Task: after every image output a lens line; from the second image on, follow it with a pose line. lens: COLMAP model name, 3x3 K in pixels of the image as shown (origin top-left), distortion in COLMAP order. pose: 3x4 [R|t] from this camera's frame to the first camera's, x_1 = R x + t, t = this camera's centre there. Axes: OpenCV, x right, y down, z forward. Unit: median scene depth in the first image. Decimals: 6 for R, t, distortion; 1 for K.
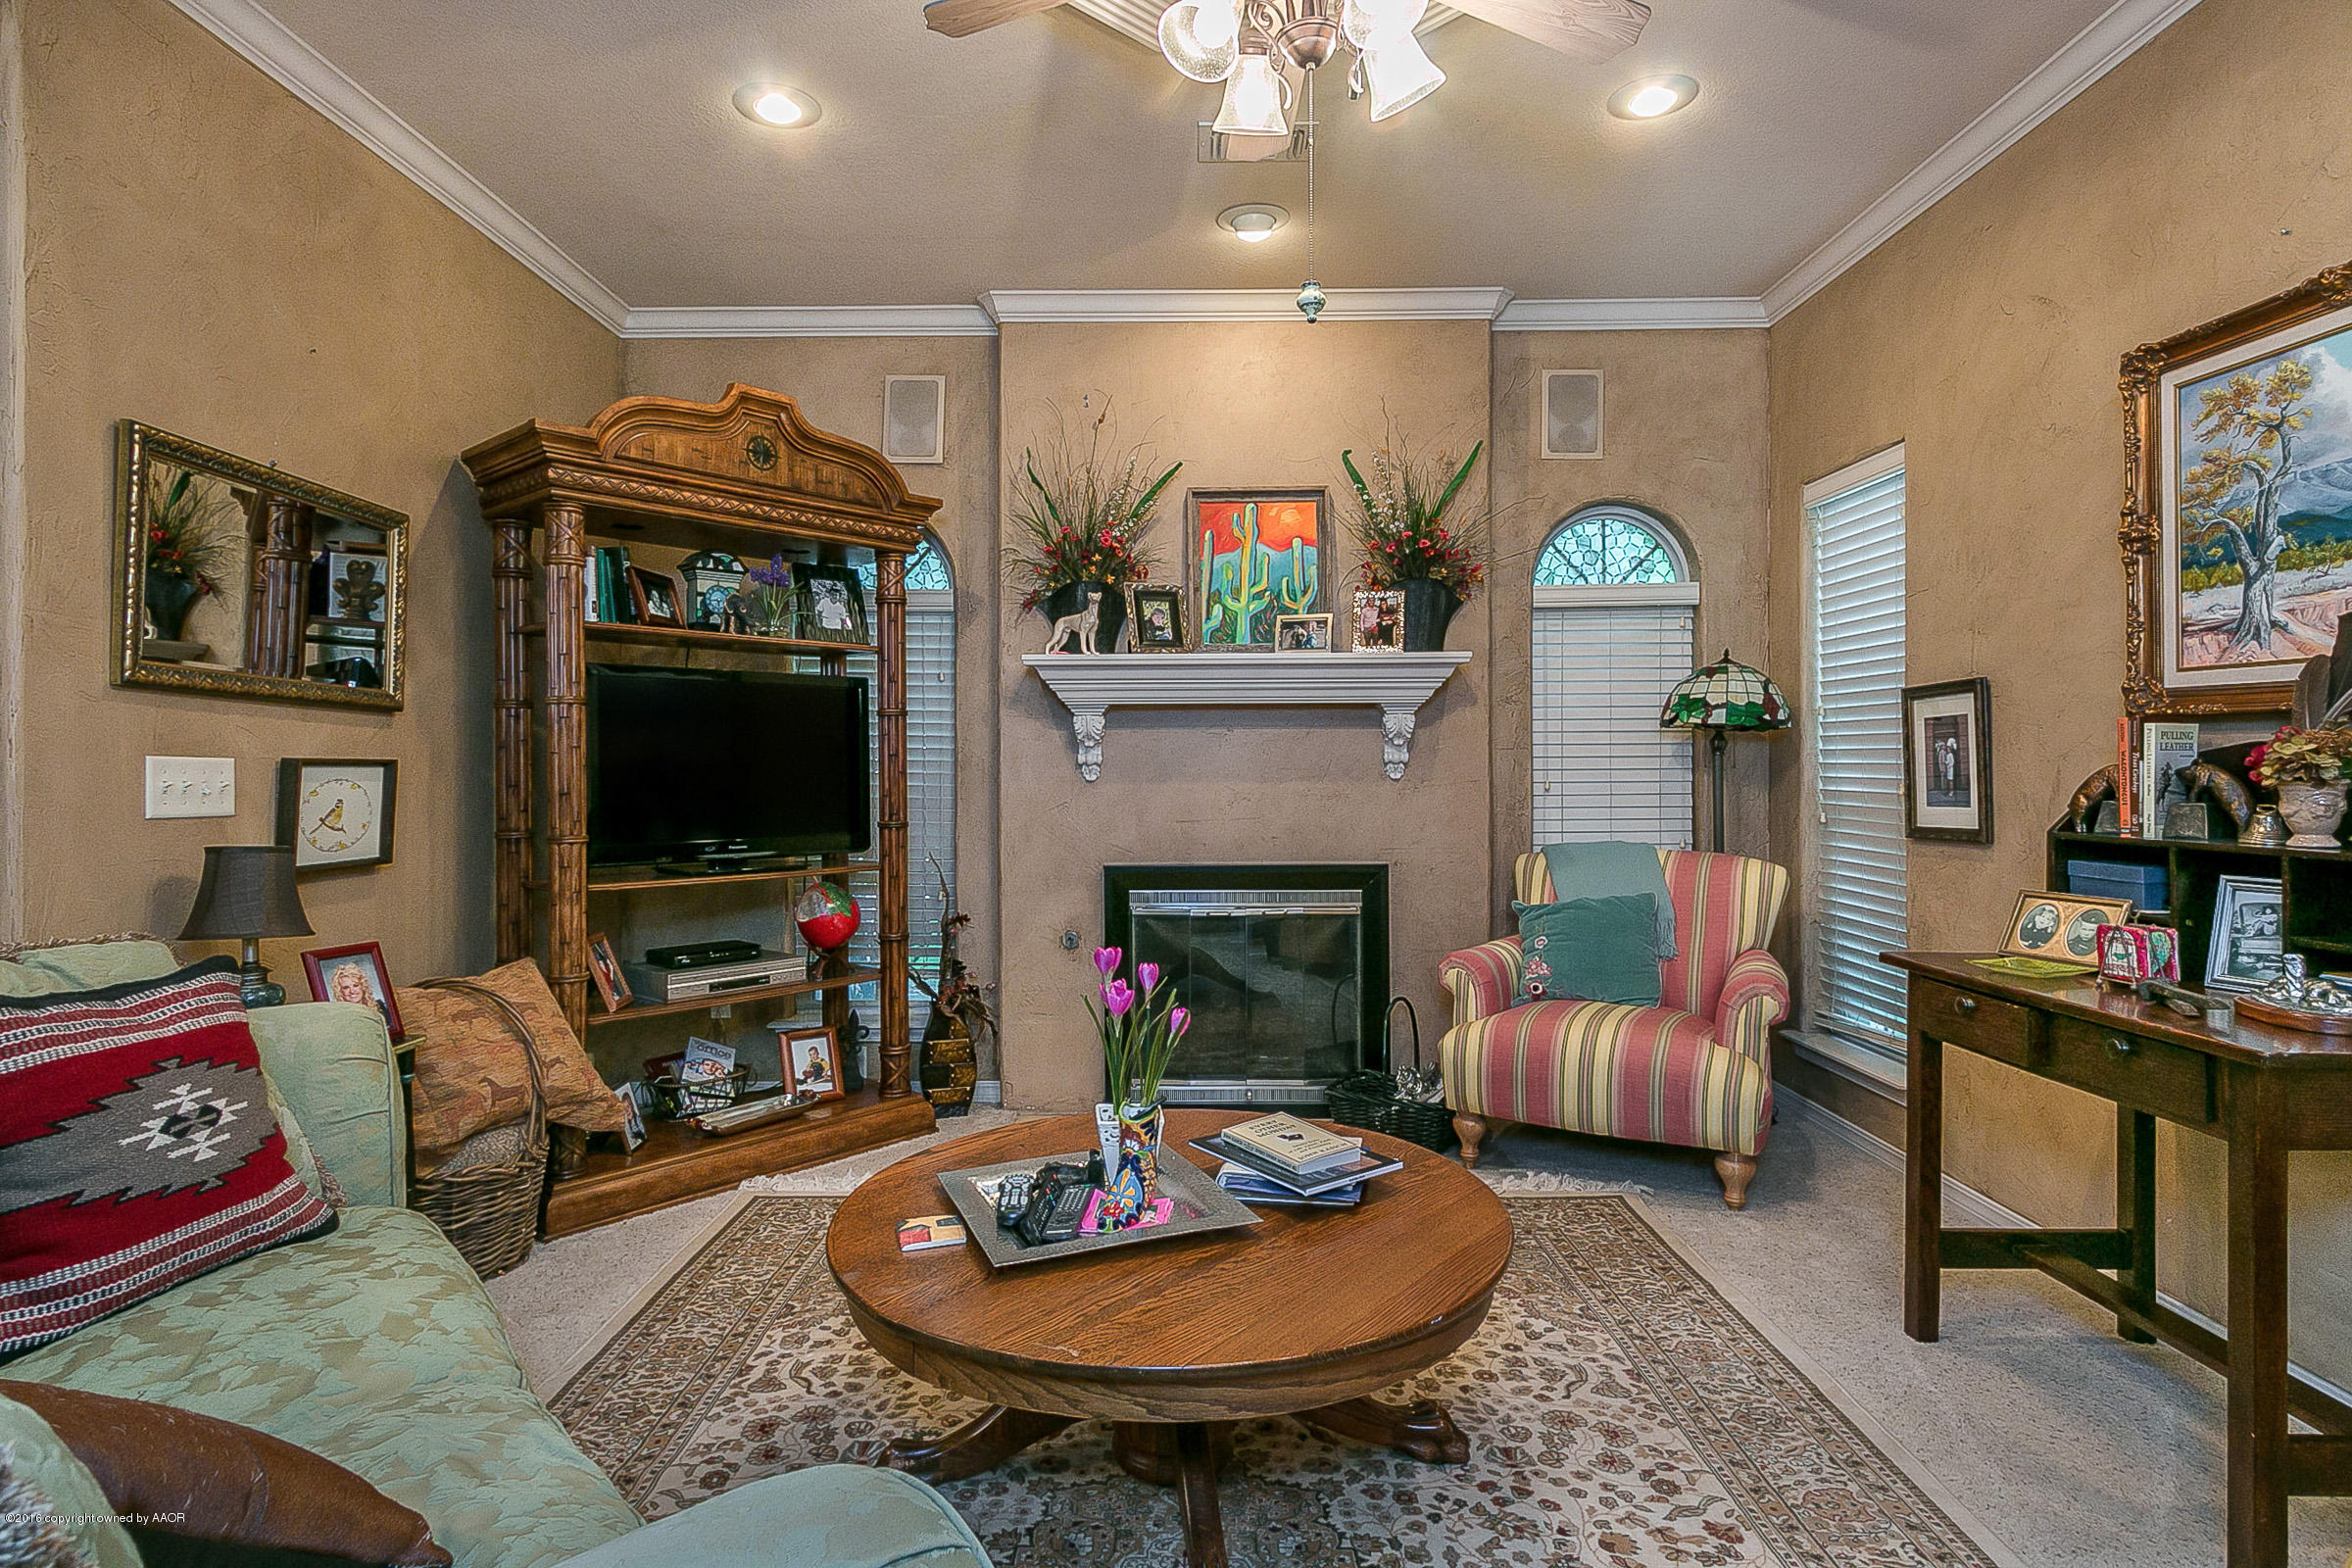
lens RADIAL K [[1244.7, 0, 1182.1], [0, 1244.7, 761.3], [0, 0, 1]] dist [0.003515, -0.001126]
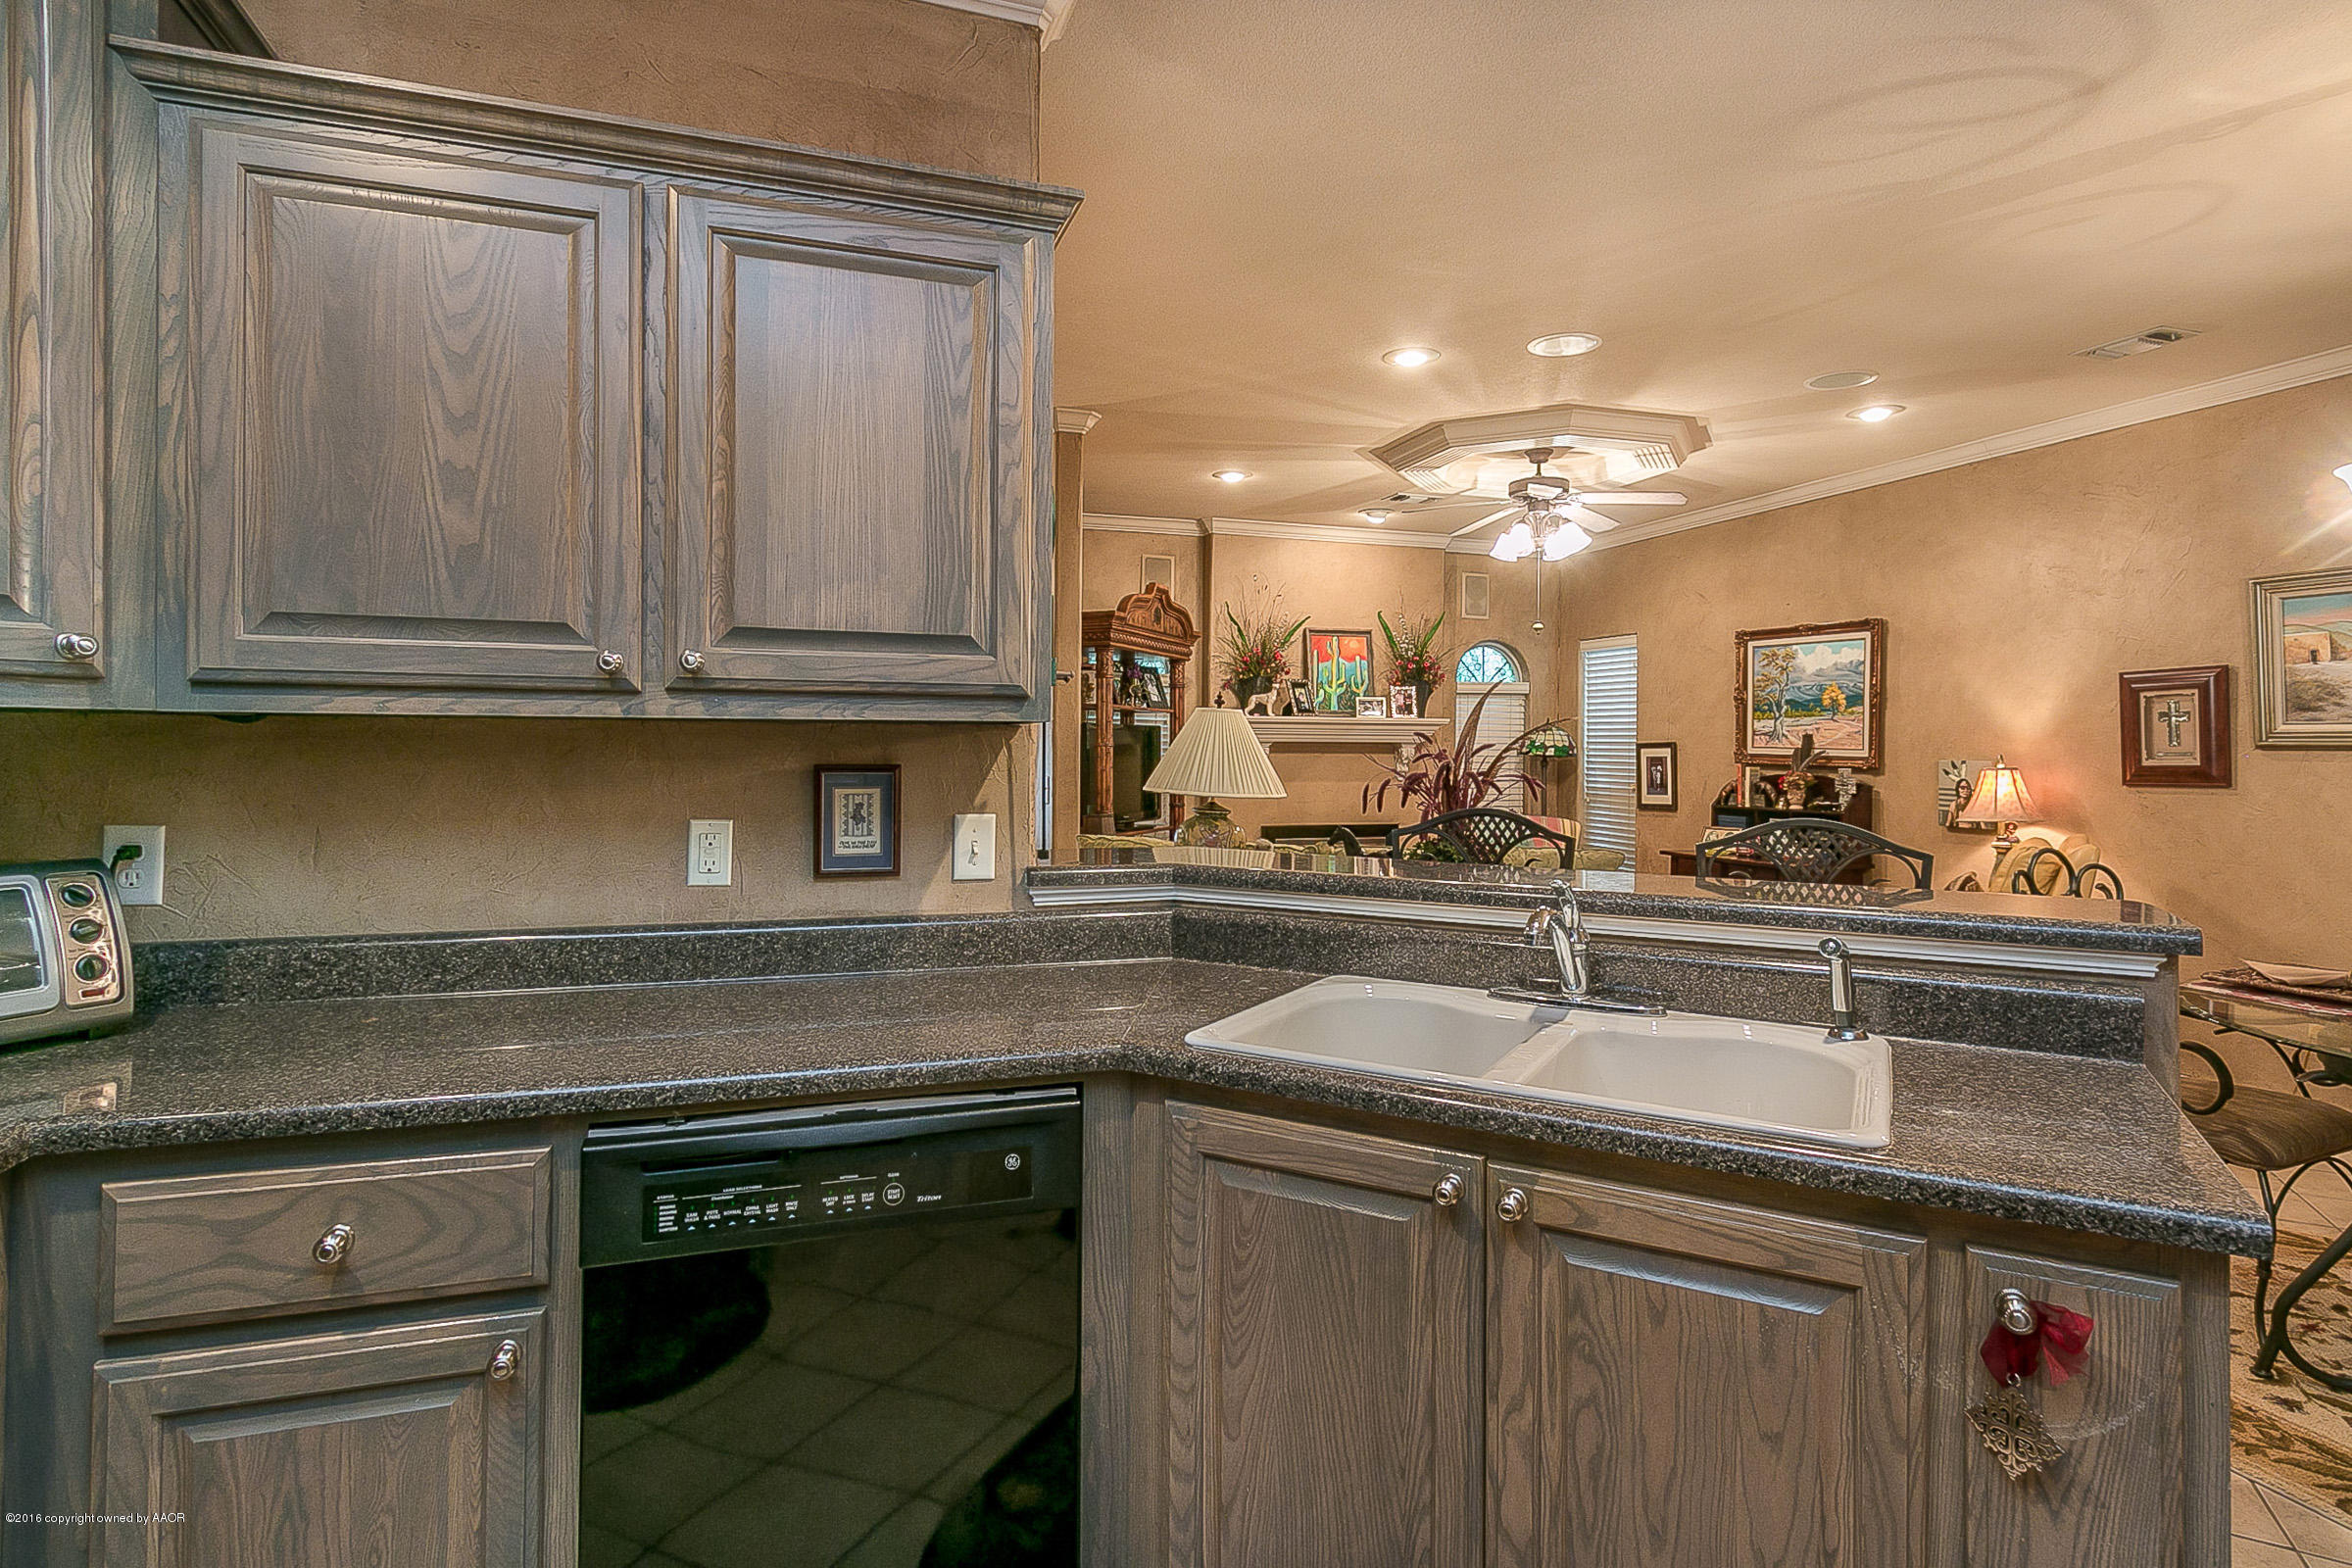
lens RADIAL K [[1244.7, 0, 1164.2], [0, 1244.7, 745.0], [0, 0, 1]] dist [0.003515, -0.001126]
pose [[0.946500, 0.011807, 0.322488, -0.974702], [-0.012397, 0.999923, -0.000225, -0.043714], [-0.322466, -0.003785, 0.946573, -0.880908]]
